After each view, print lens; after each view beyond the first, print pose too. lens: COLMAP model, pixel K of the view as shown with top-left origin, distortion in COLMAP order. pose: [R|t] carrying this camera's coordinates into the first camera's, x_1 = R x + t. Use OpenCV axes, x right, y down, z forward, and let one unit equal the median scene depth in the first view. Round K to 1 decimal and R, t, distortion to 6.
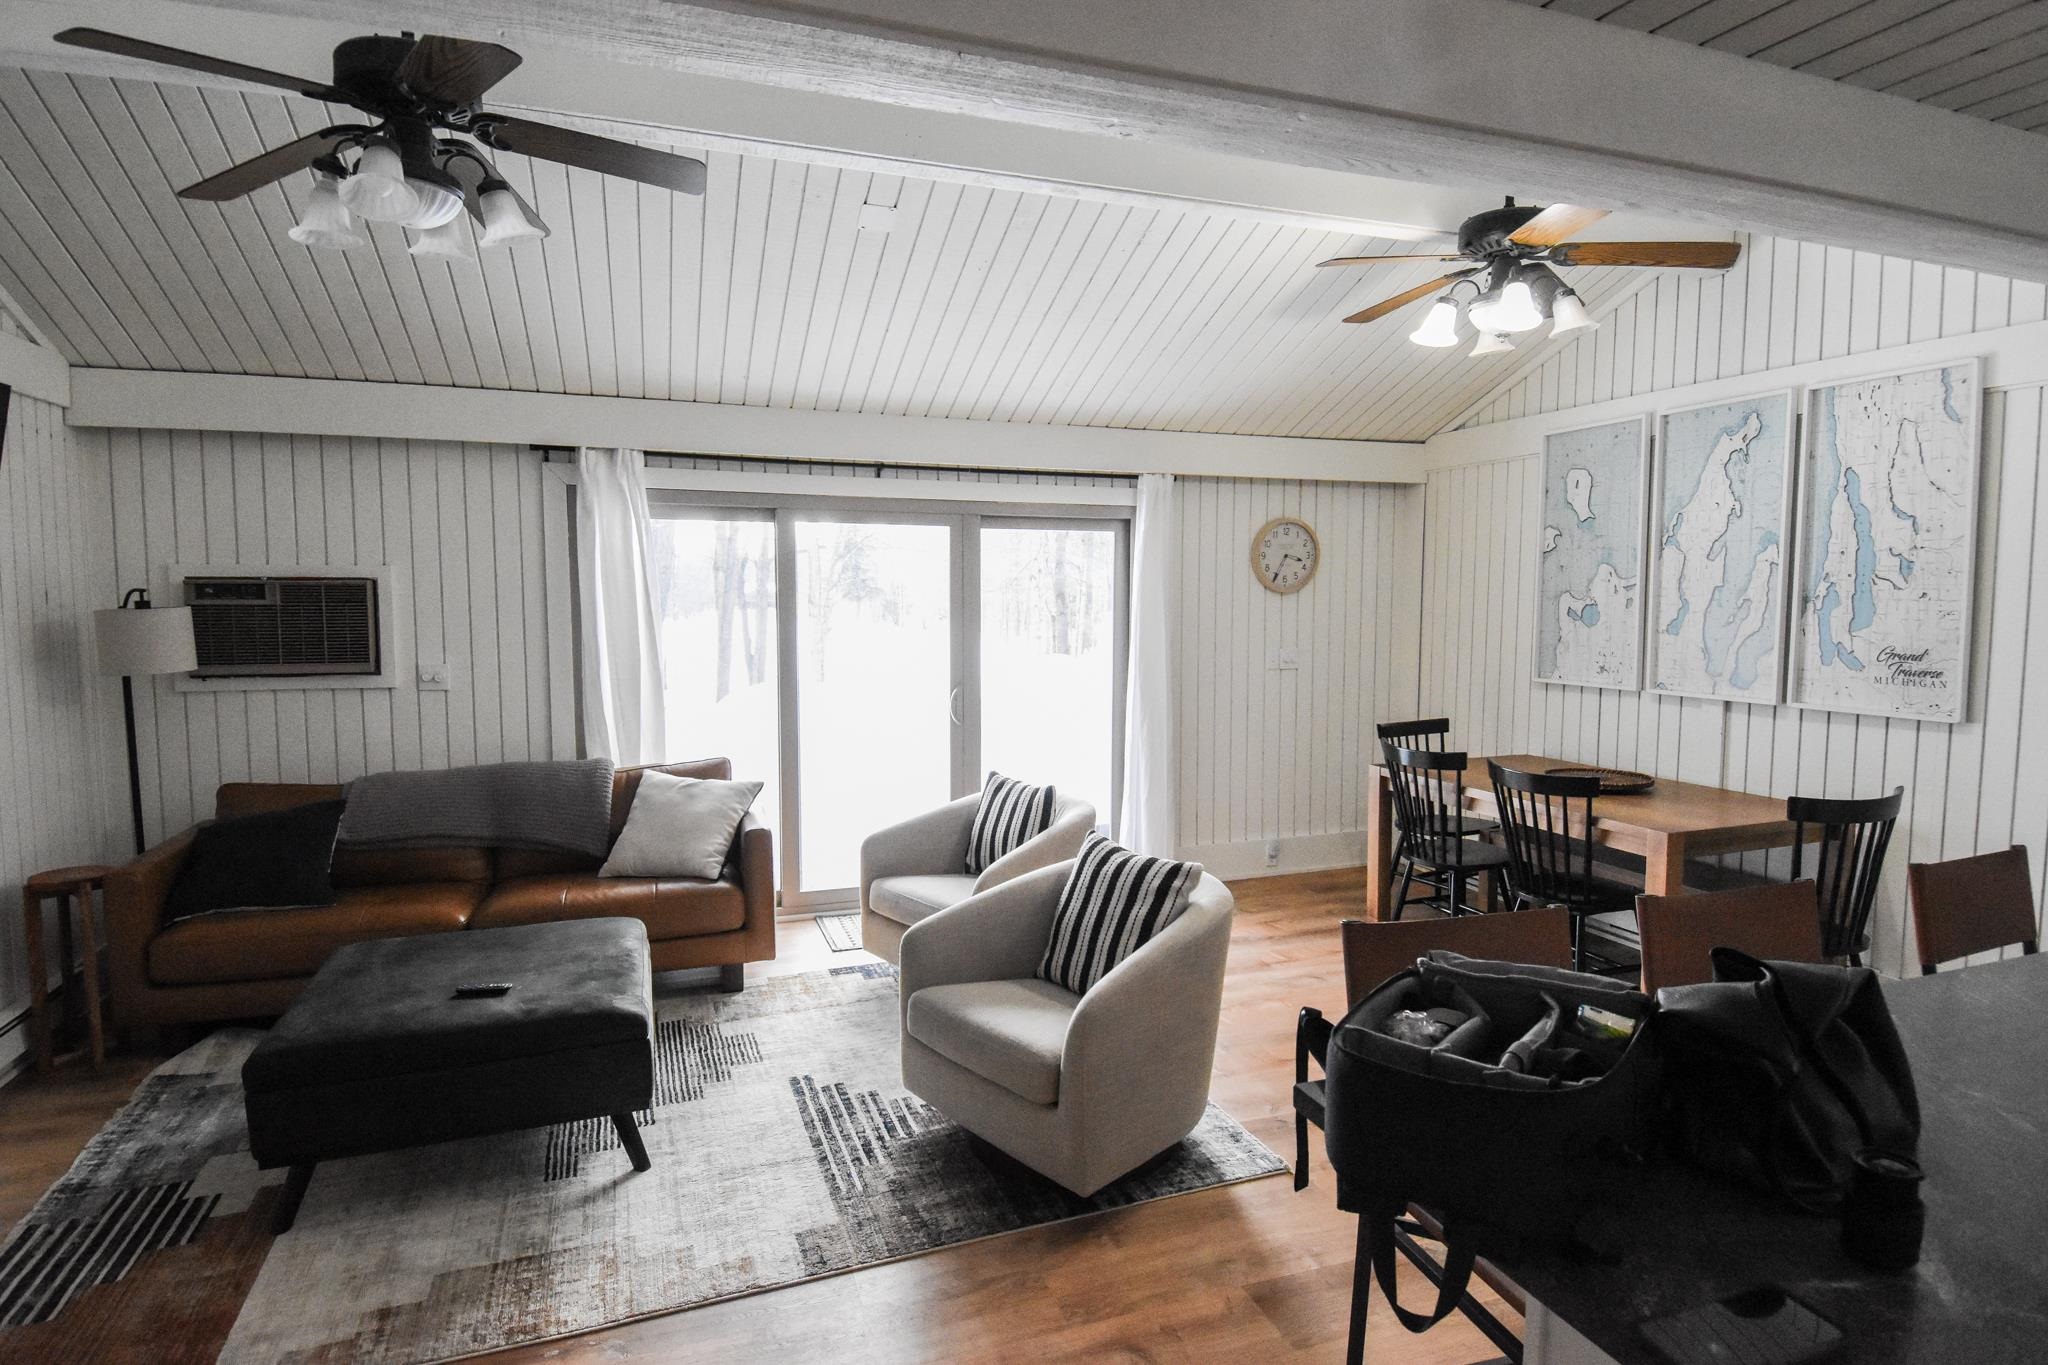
lens RADIAL K [[1088.0, 0, 1033.5], [0, 1088.0, 685.2], [0, 0, 1]] dist [0.049417, -0.053102]
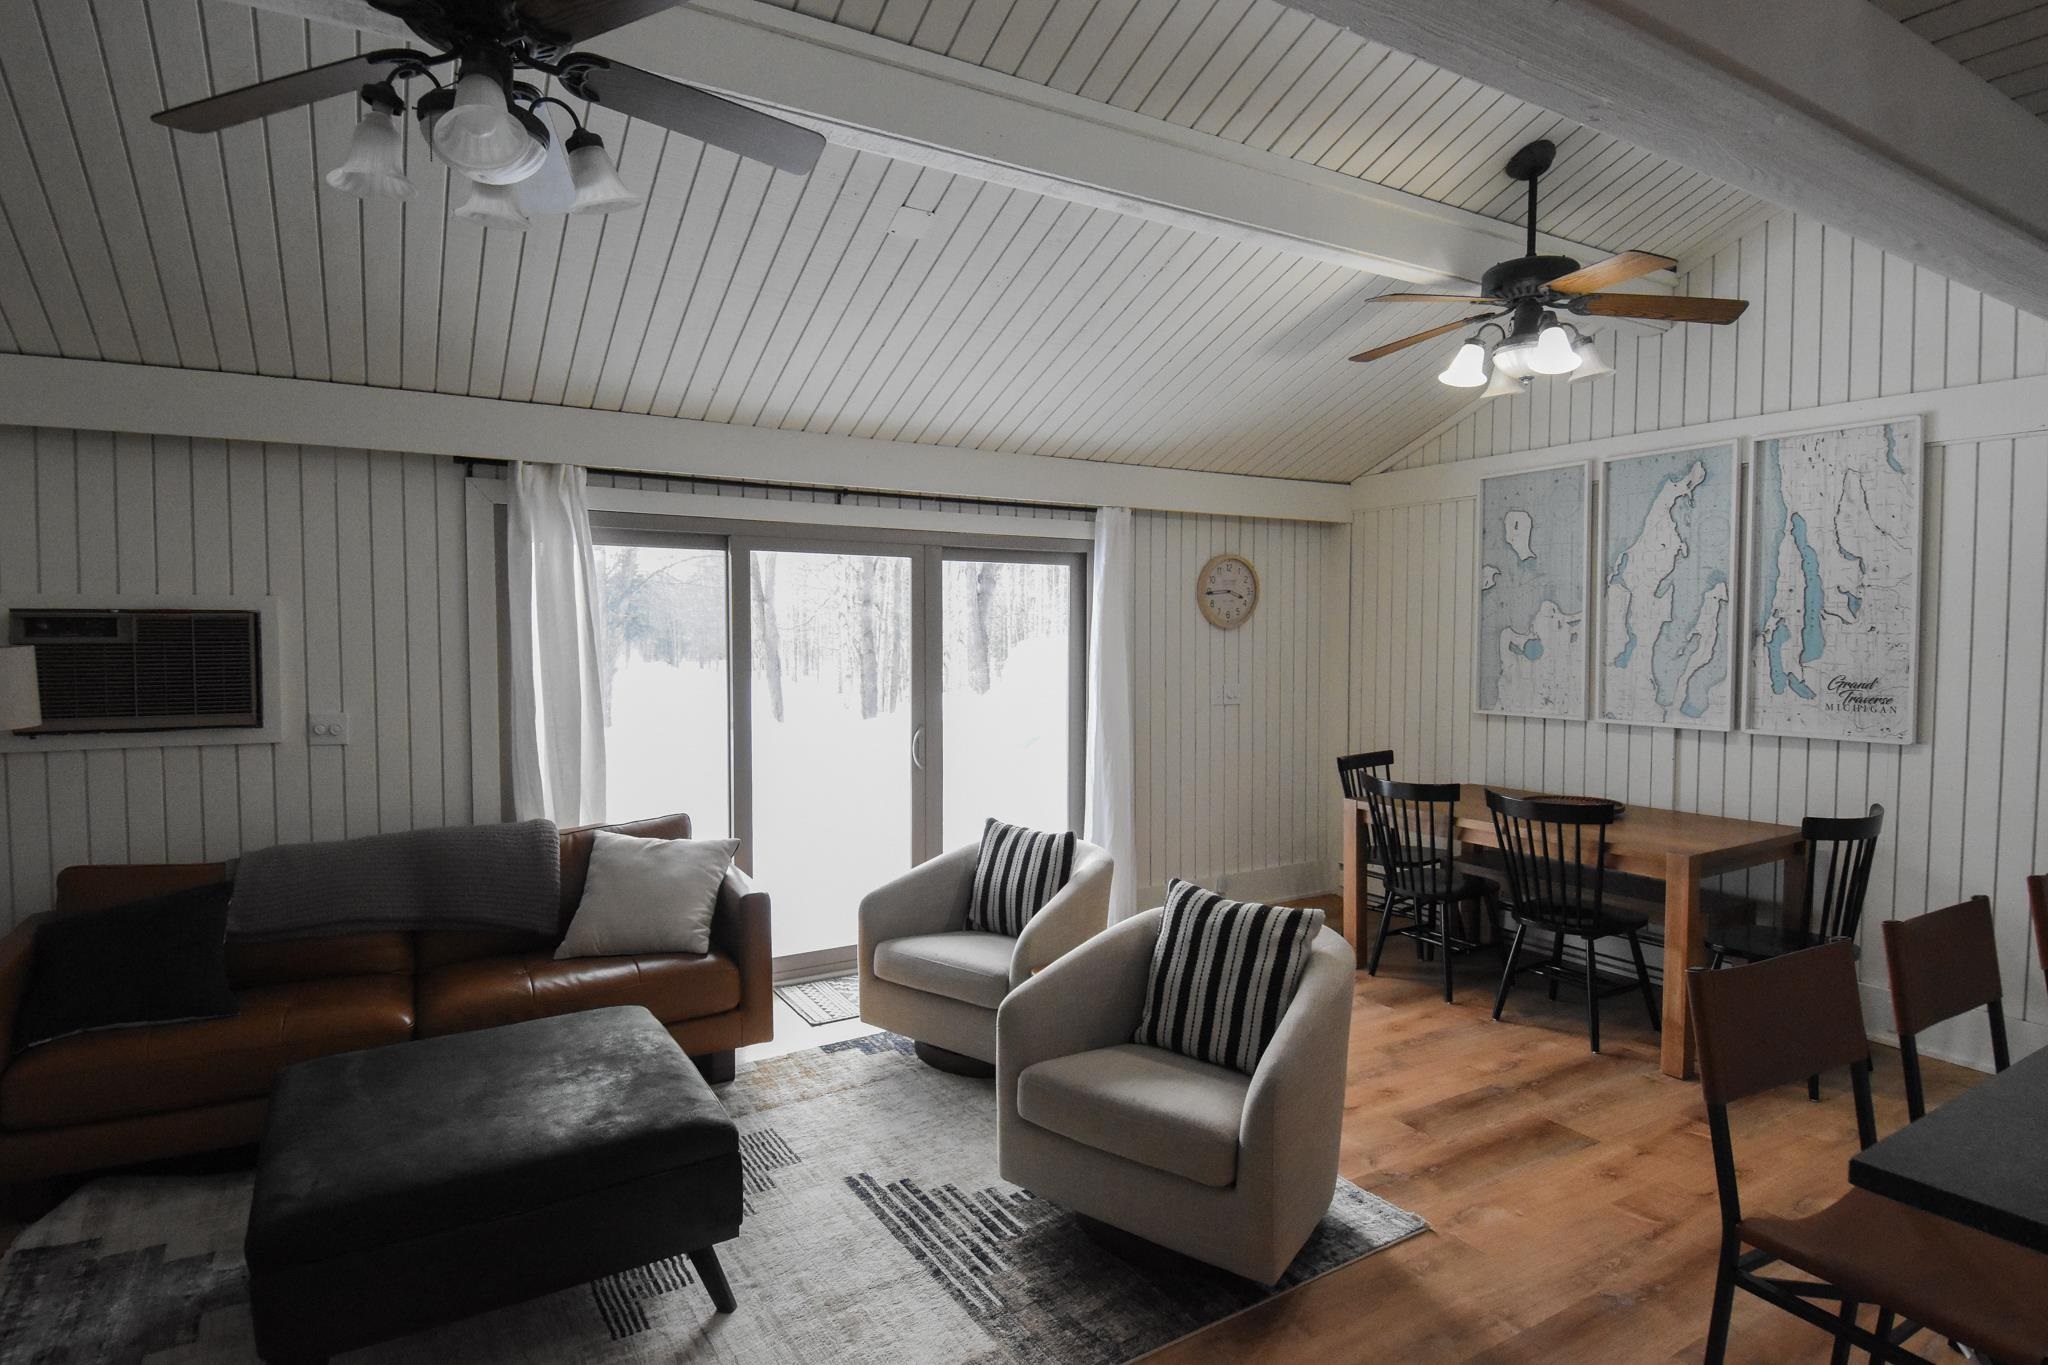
lens RADIAL K [[1088.0, 0, 1033.5], [0, 1088.0, 685.2], [0, 0, 1]] dist [0.049417, -0.053102]
pose [[0.979810, -0.010939, 0.199631, -0.200004], [0.017921, 0.999288, -0.033201, -0.003564], [-0.199126, 0.036108, 0.979308, 0.077592]]
